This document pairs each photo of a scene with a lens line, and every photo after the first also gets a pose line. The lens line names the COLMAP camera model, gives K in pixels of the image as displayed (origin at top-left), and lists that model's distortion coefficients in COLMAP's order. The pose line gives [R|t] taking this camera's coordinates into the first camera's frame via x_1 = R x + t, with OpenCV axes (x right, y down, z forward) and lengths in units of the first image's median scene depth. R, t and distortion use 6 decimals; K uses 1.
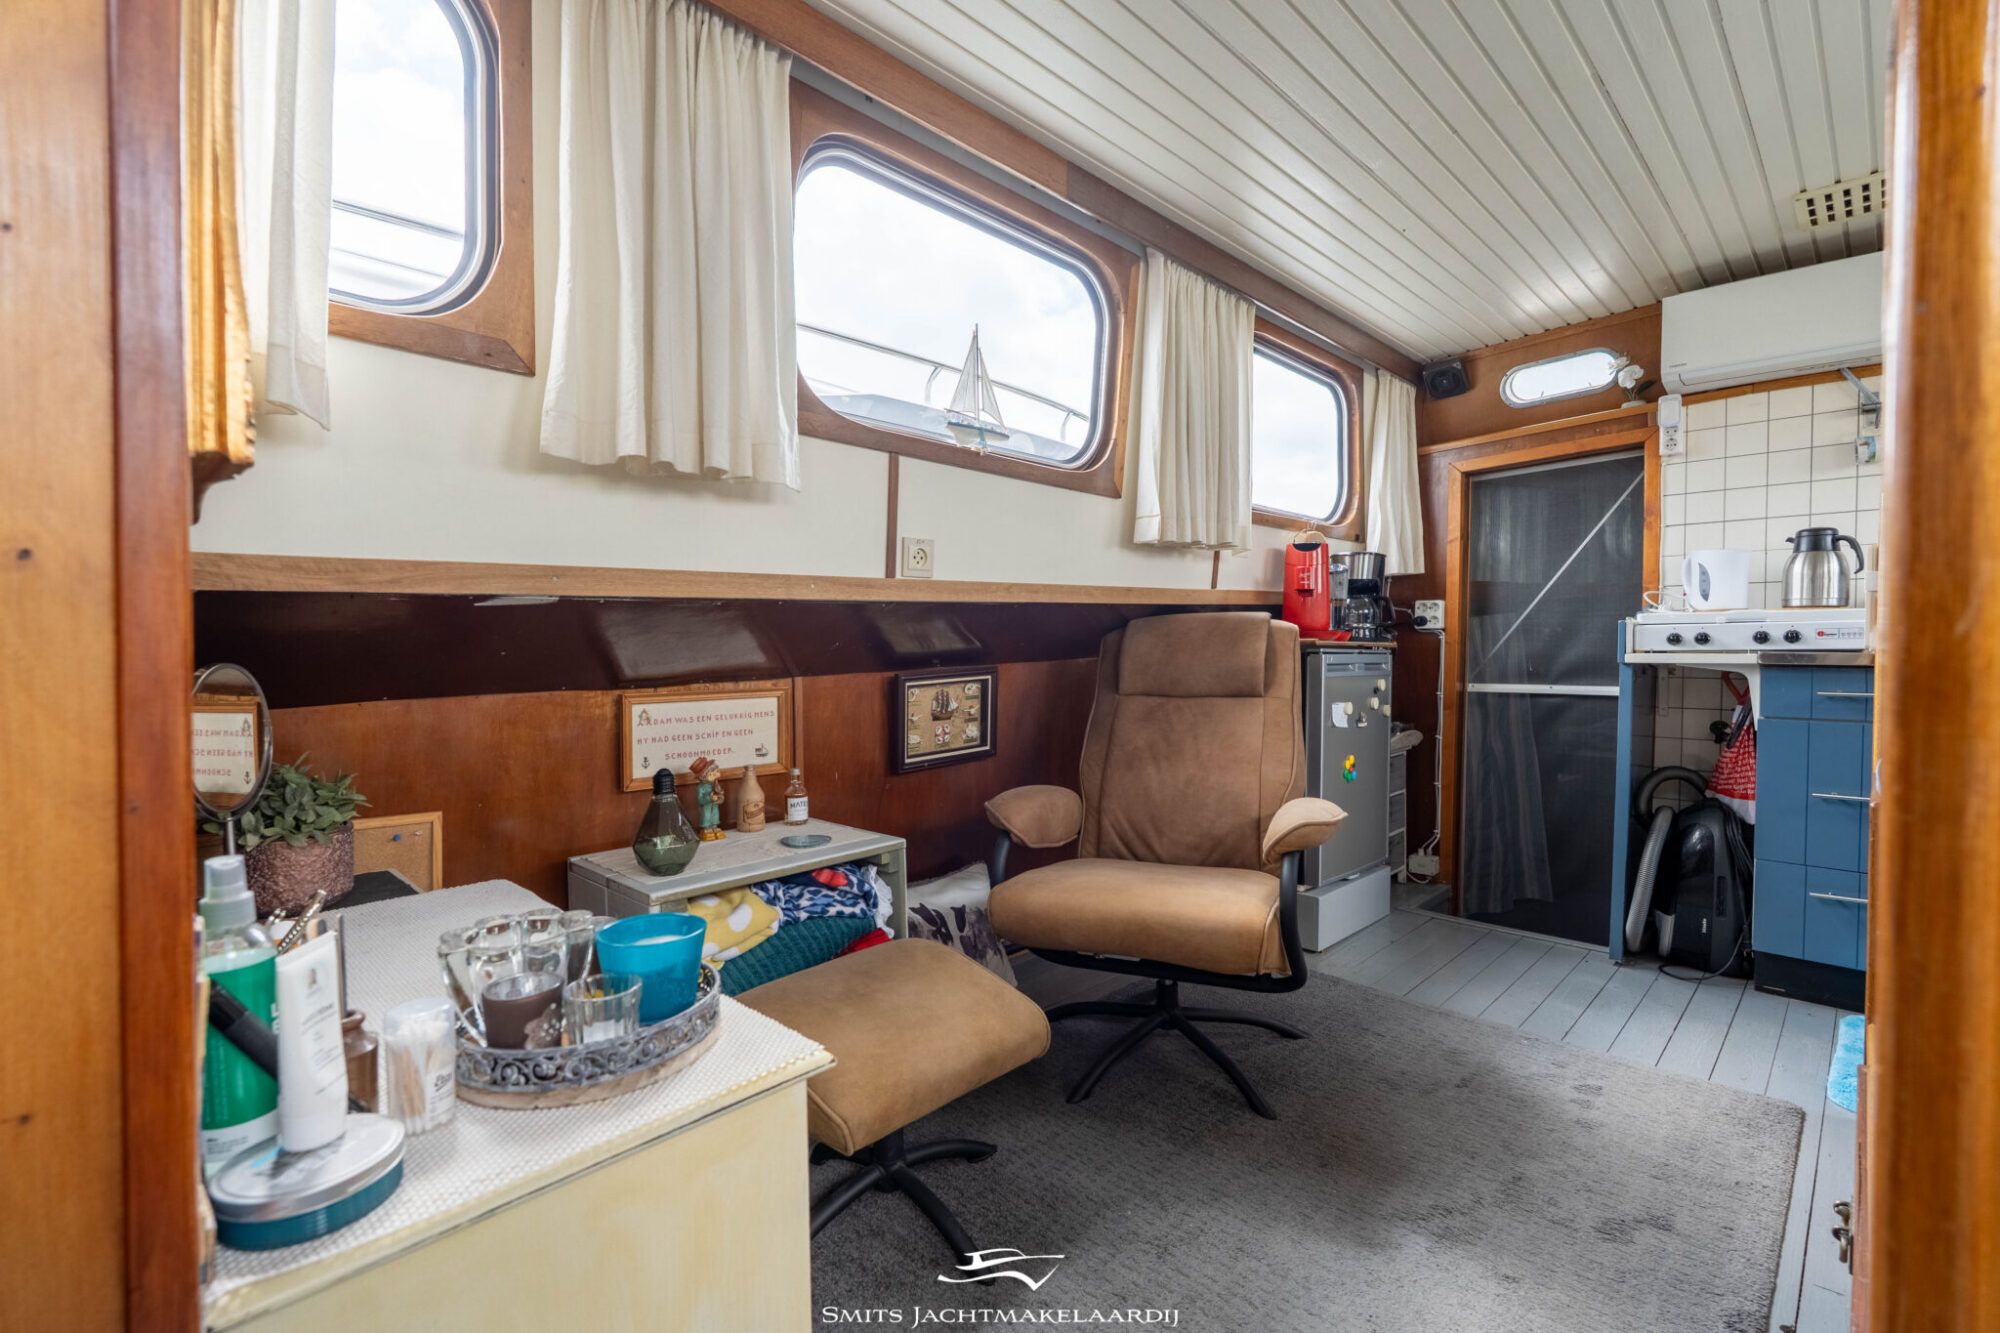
lens RADIAL K [[878.5, 0, 998.4], [0, 878.5, 669.2], [0, 0, 1]] dist [-0.003208, 0.000518]
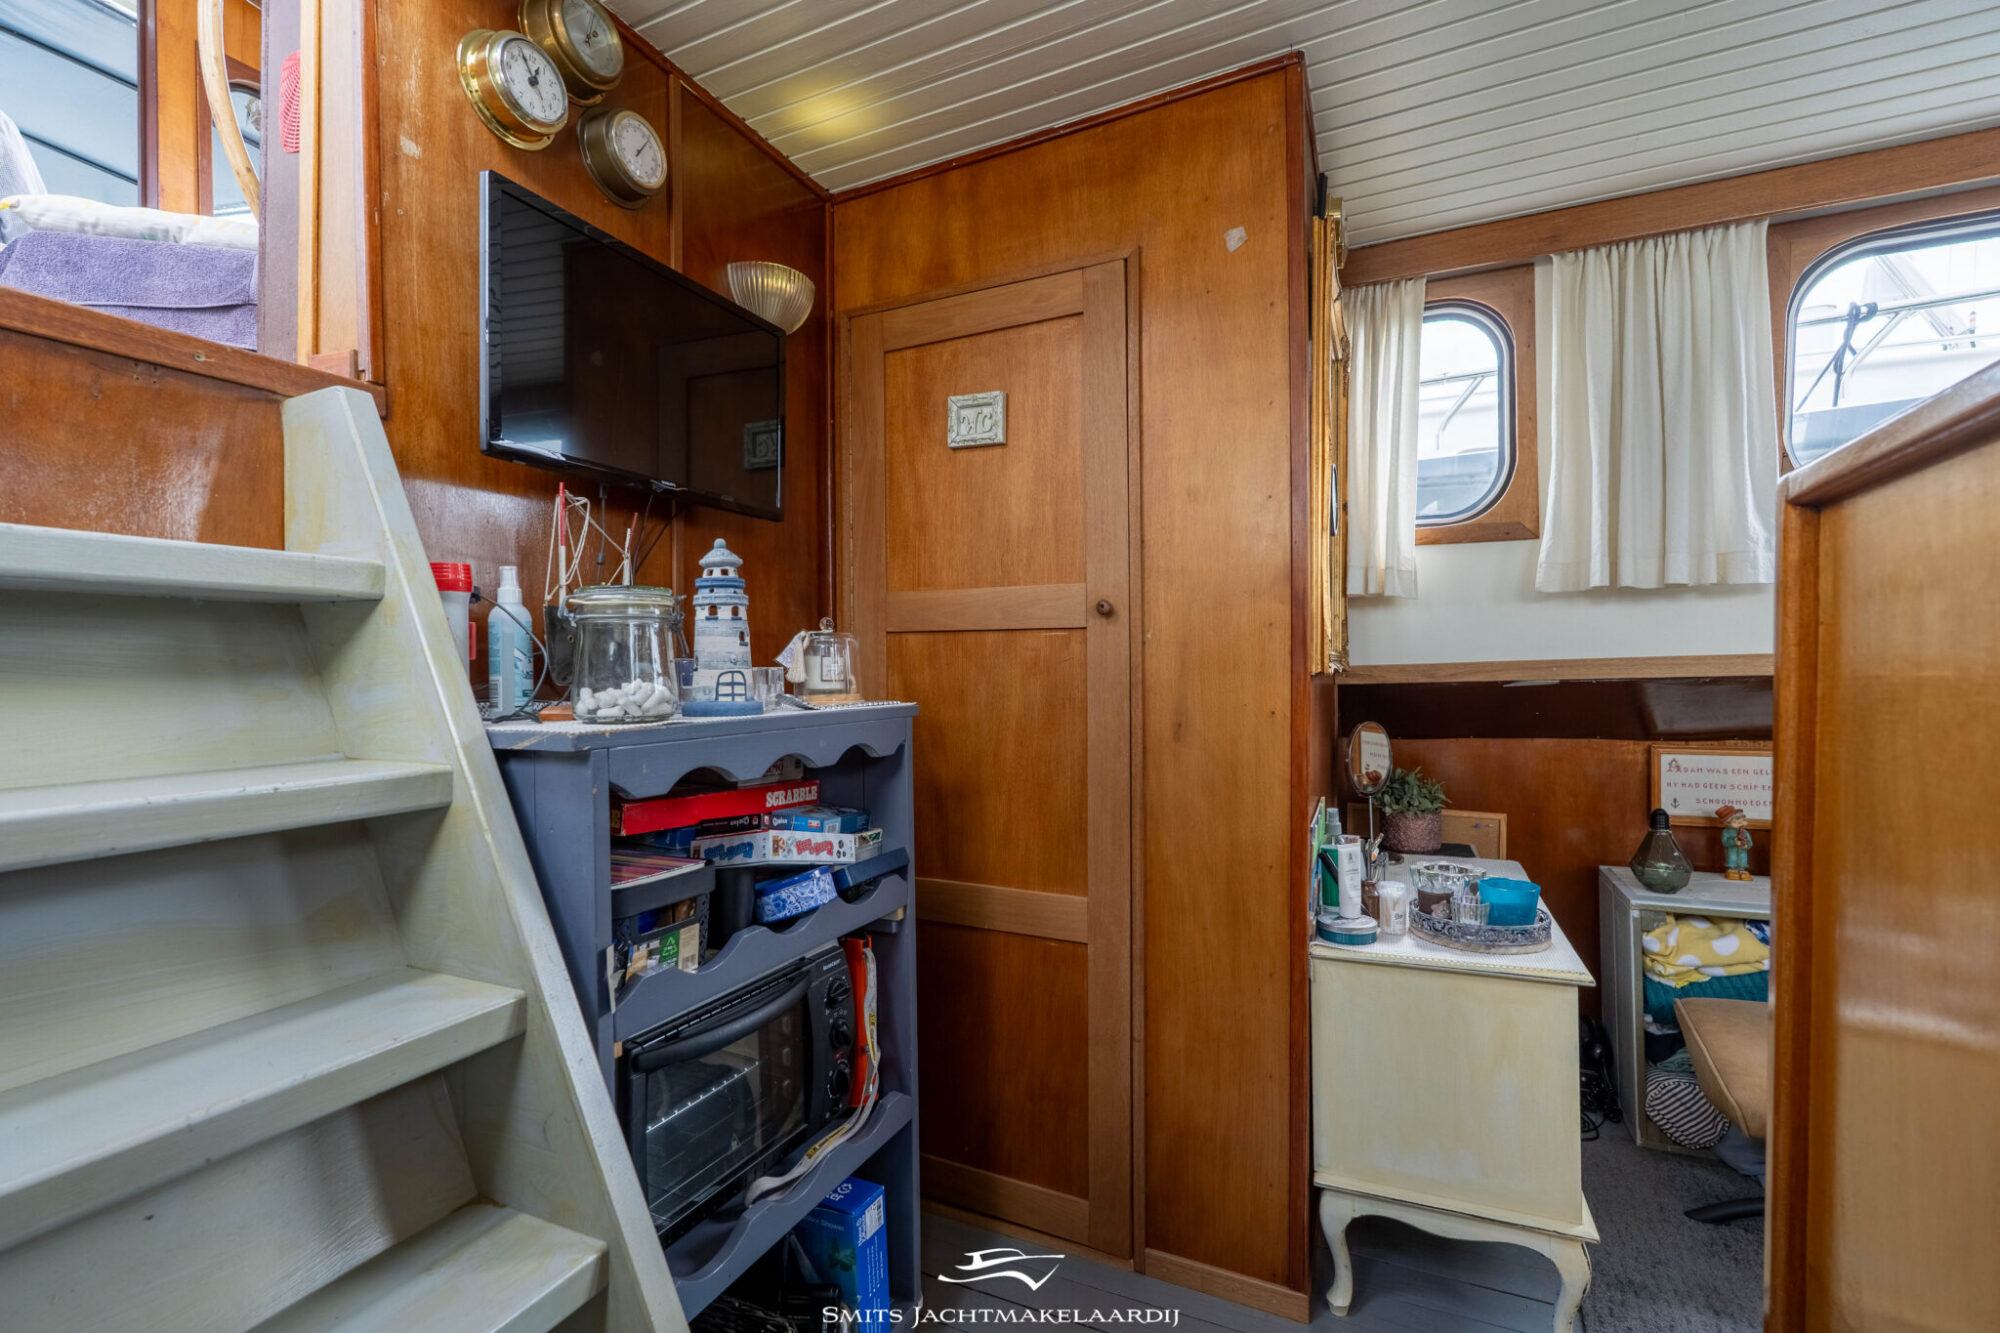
lens RADIAL K [[878.5, 0, 998.4], [0, 878.5, 669.2], [0, 0, 1]] dist [-0.003208, 0.000518]
pose [[0.332791, 0.005105, -0.942987, 0.423910], [-0.014851, 0.999890, 0.000172, -0.063584], [0.942884, 0.013947, 0.332830, -0.281359]]
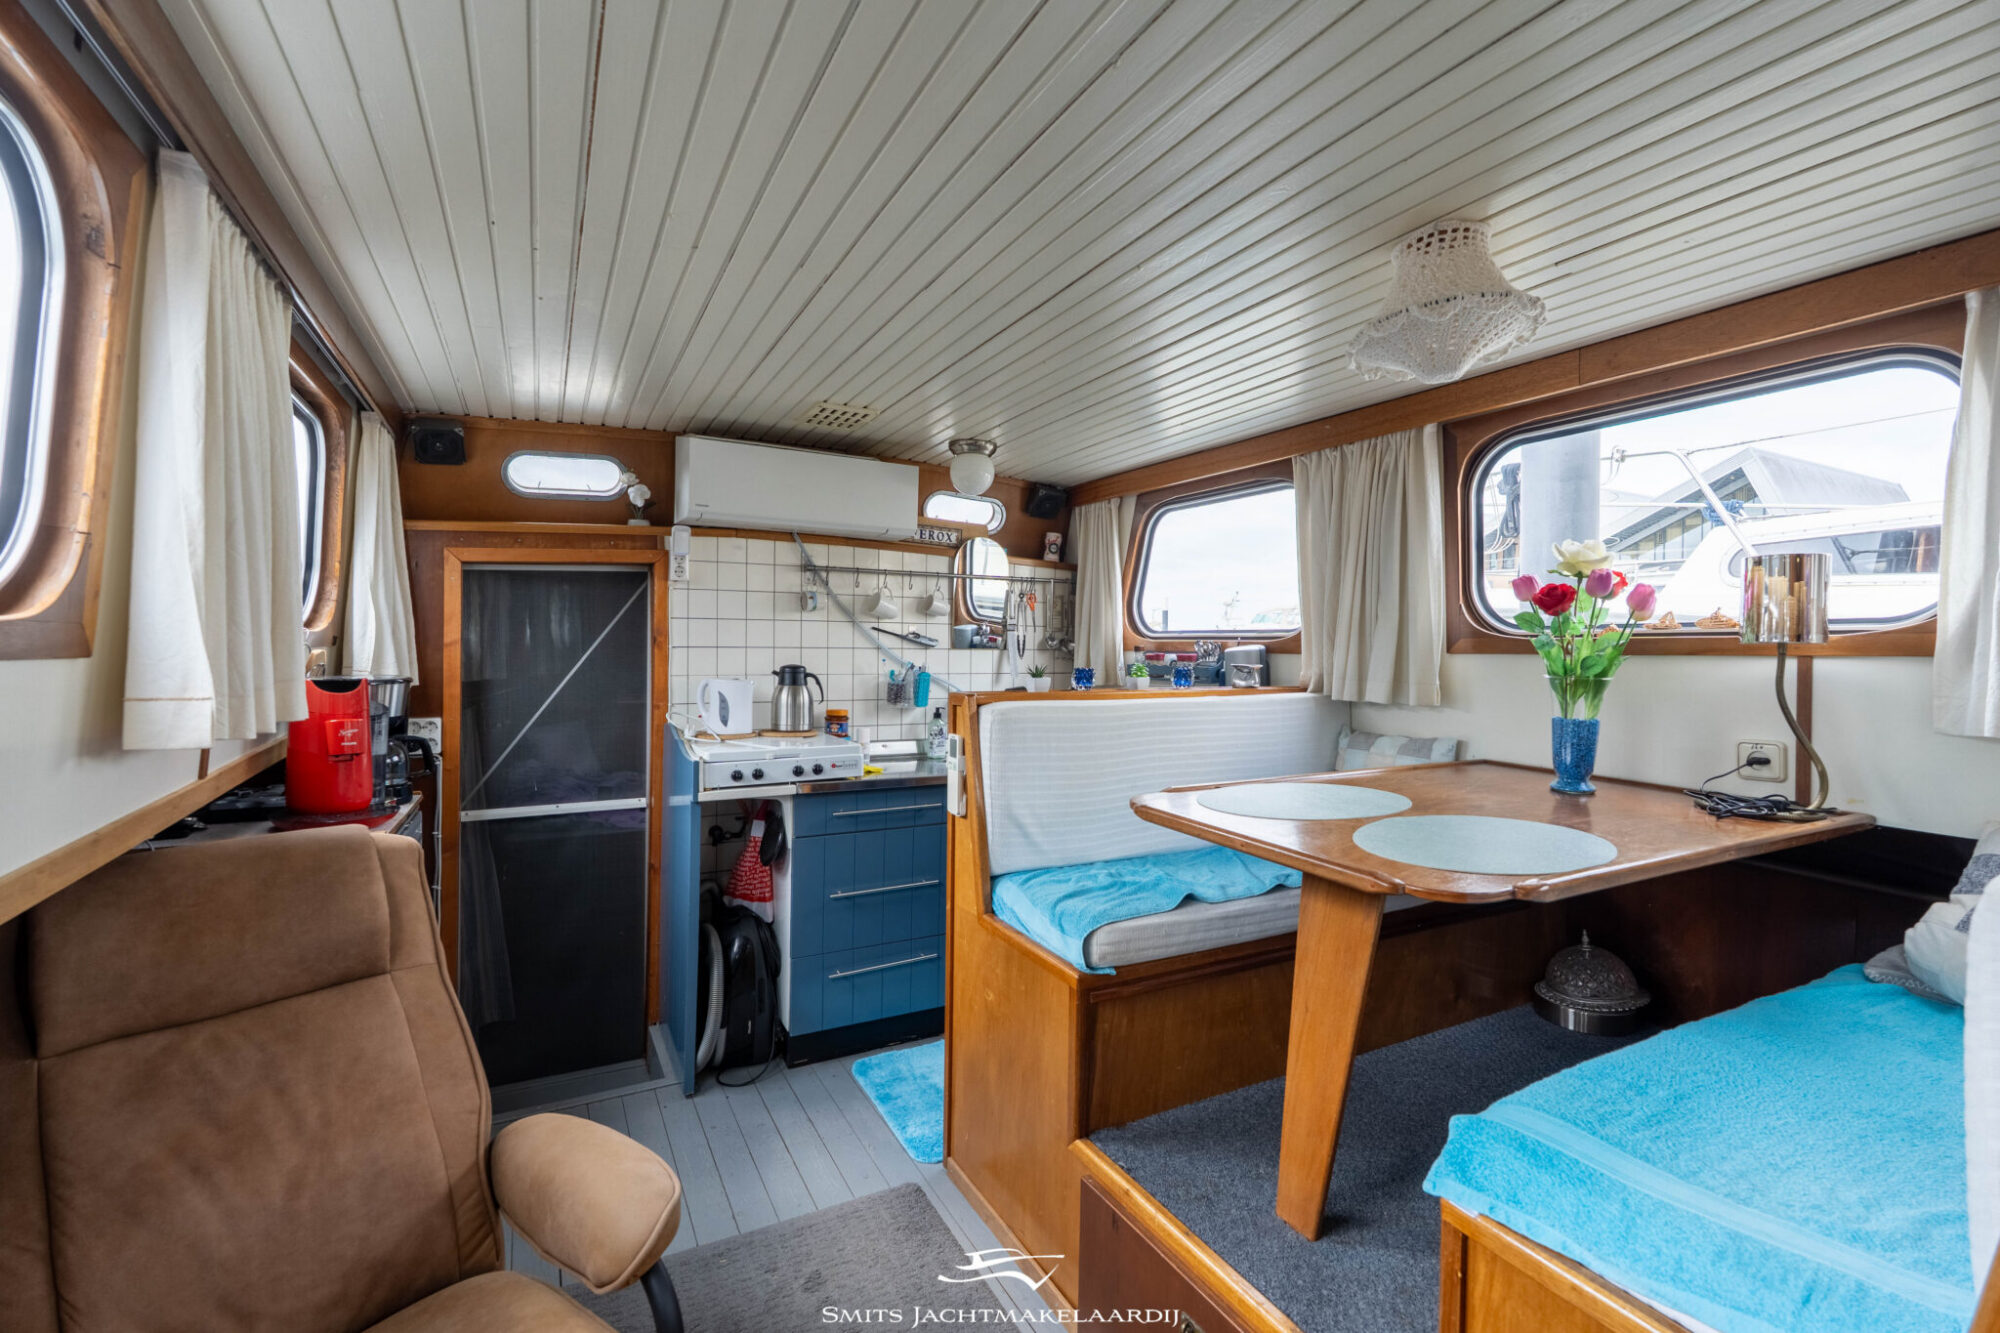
lens RADIAL K [[878.5, 0, 998.4], [0, 878.5, 669.2], [0, 0, 1]] dist [-0.003208, 0.000518]
pose [[0.284381, -0.024703, 0.958393, -0.206348], [0.013458, 0.999672, 0.021774, -0.237225], [-0.958617, 0.006706, 0.284620, 0.506123]]
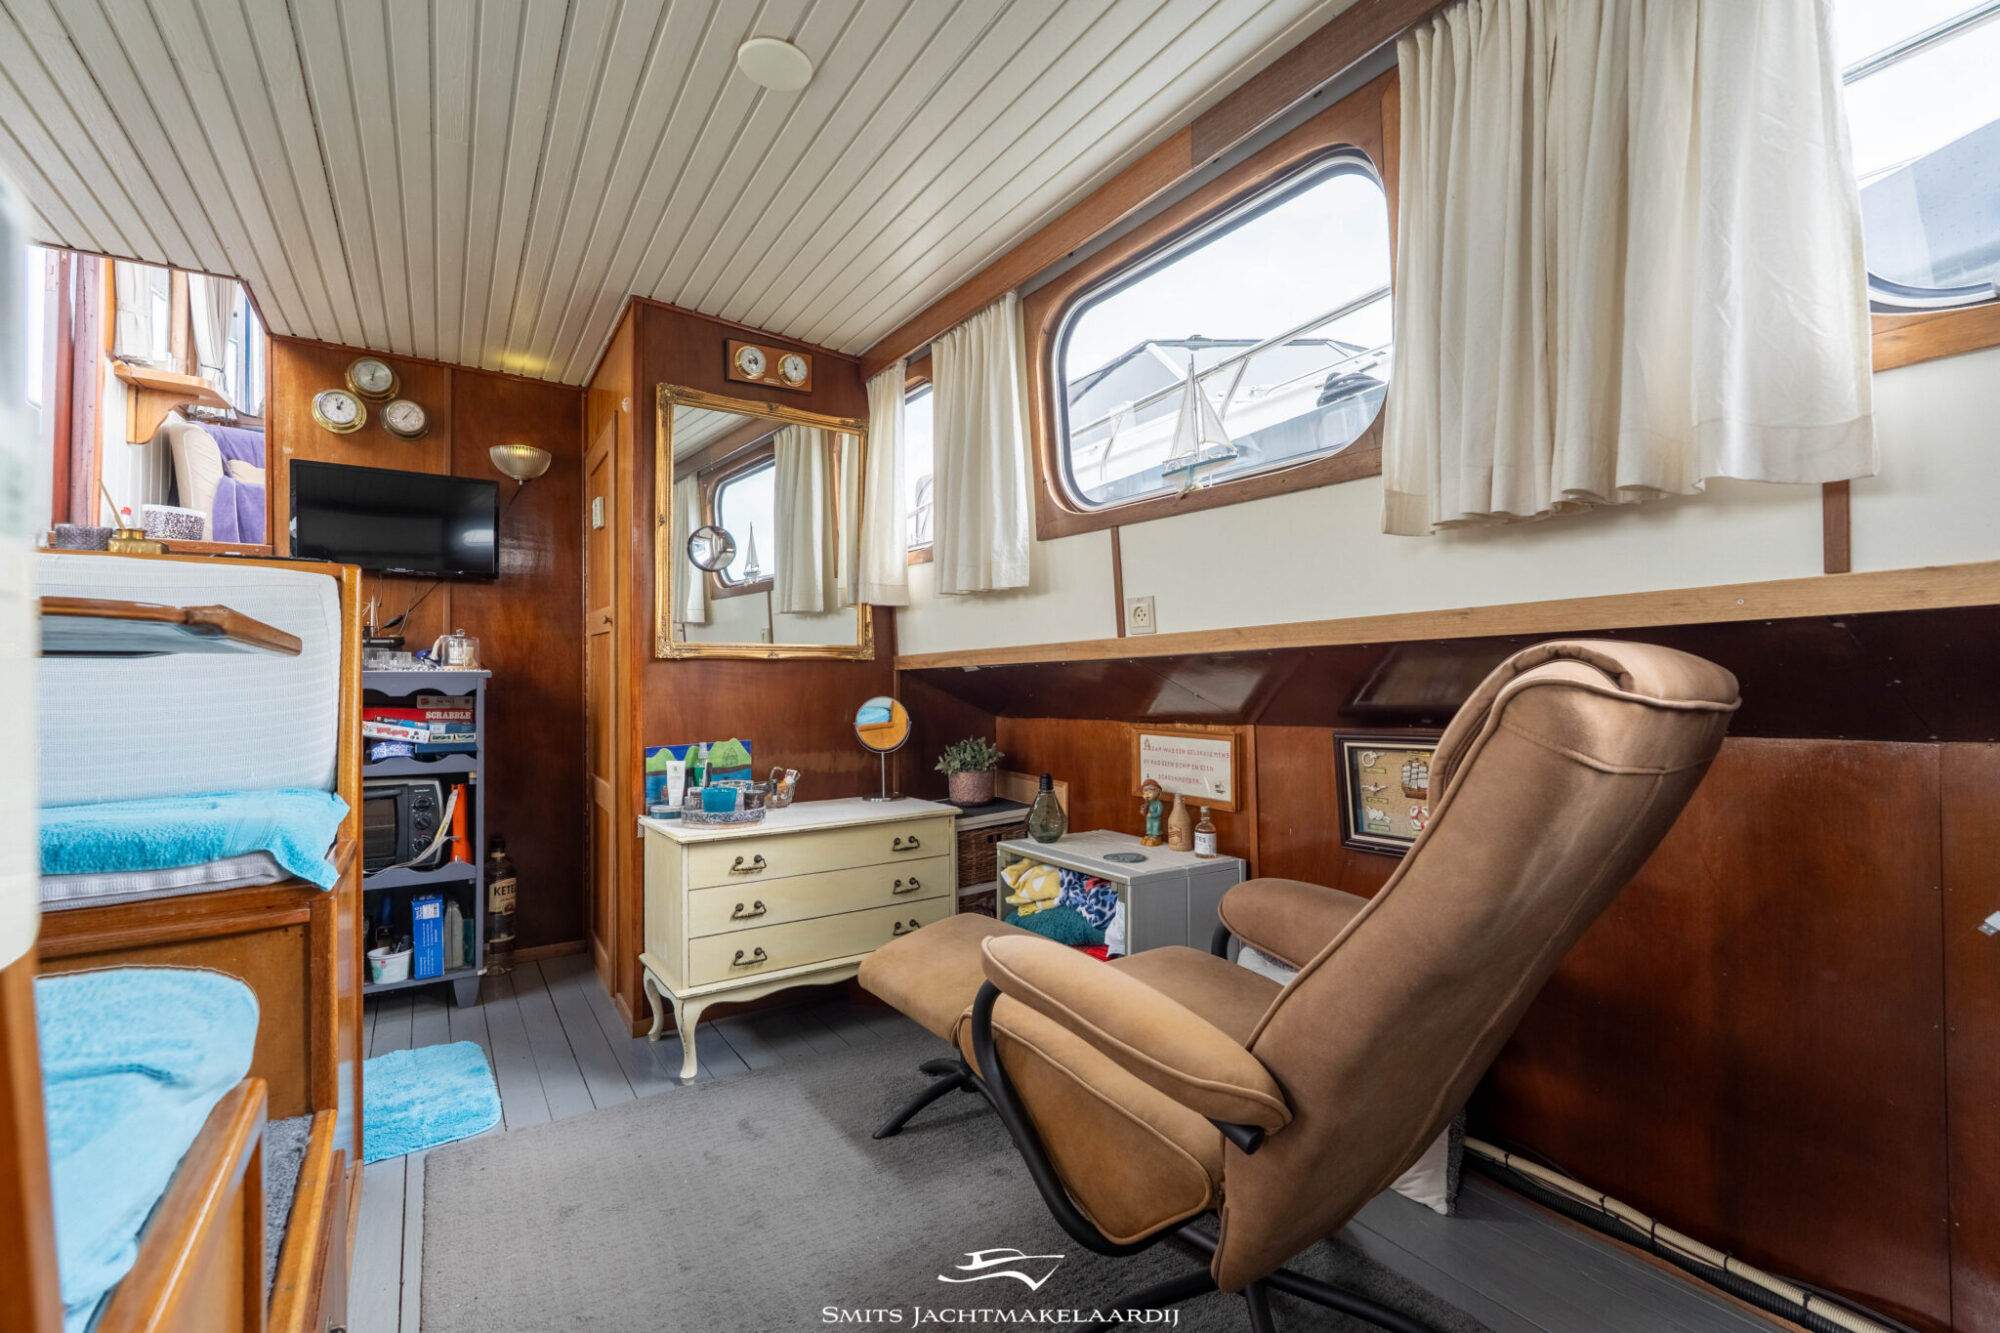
lens RADIAL K [[878.5, 0, 998.4], [0, 878.5, 669.2], [0, 0, 1]] dist [-0.003208, 0.000518]
pose [[-0.201902, 0.002102, -0.979403, 0.969571], [-0.021640, 0.999744, 0.006607, -0.065093], [0.979167, 0.022528, -0.201805, 1.039747]]
